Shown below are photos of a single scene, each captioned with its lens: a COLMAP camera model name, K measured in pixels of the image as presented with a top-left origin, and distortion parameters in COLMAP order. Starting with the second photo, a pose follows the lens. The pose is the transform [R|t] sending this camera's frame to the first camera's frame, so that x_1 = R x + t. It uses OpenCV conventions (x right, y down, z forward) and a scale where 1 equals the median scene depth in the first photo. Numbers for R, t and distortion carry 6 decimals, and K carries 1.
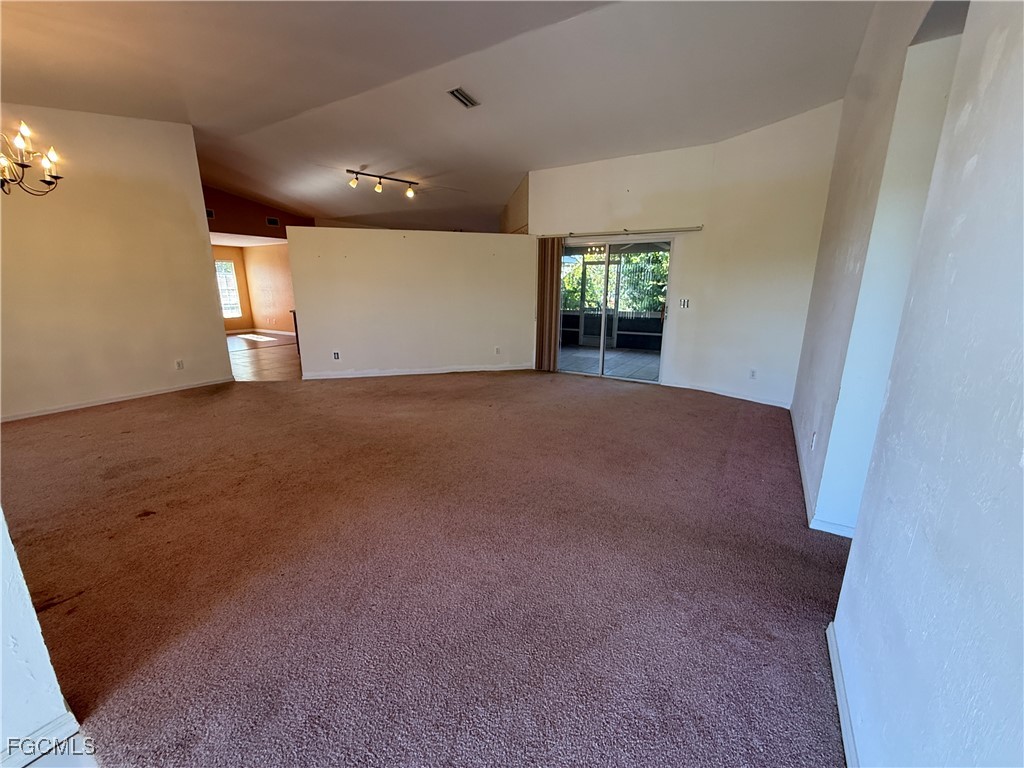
lens RADIAL K [[410.3, 0, 511.3], [0, 410.3, 387.7], [0, 0, 1]] dist [0.000352, 0.000198]
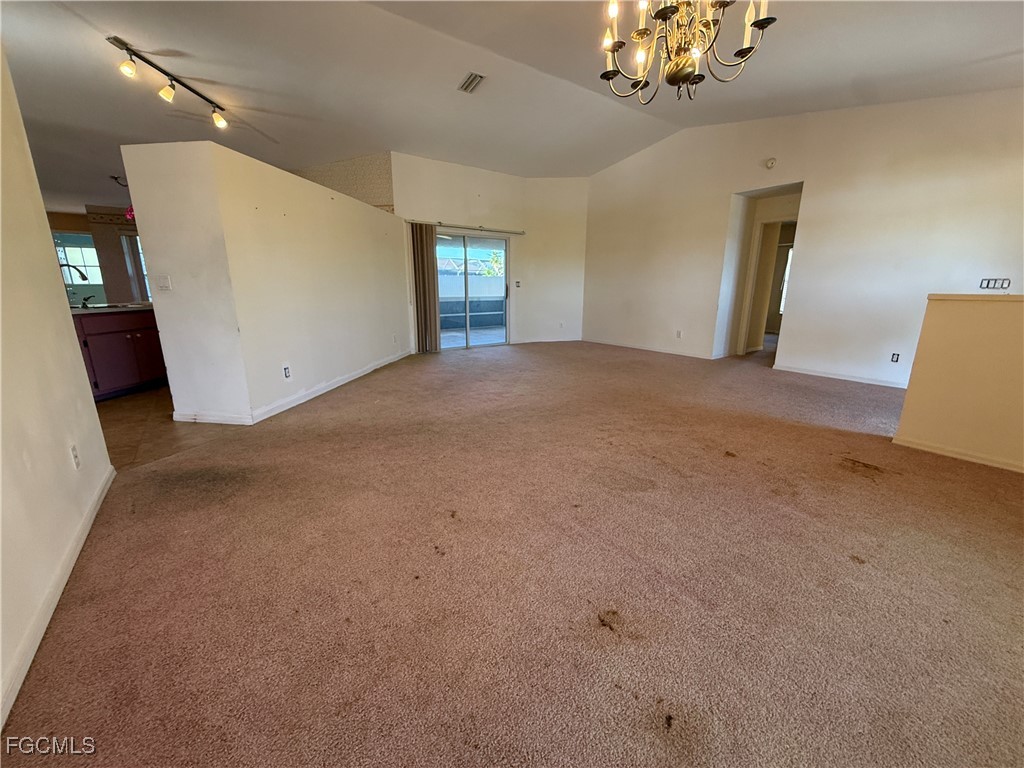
lens RADIAL K [[408.2, 0, 509.6], [0, 408.2, 384.7], [0, 0, 1]] dist [0.000137, -0.000165]
pose [[0.369385, -0.227372, 0.901031, -0.845500], [0.221412, 0.963215, 0.152295, -0.077180], [-0.902514, 0.143243, 0.406140, 0.428007]]
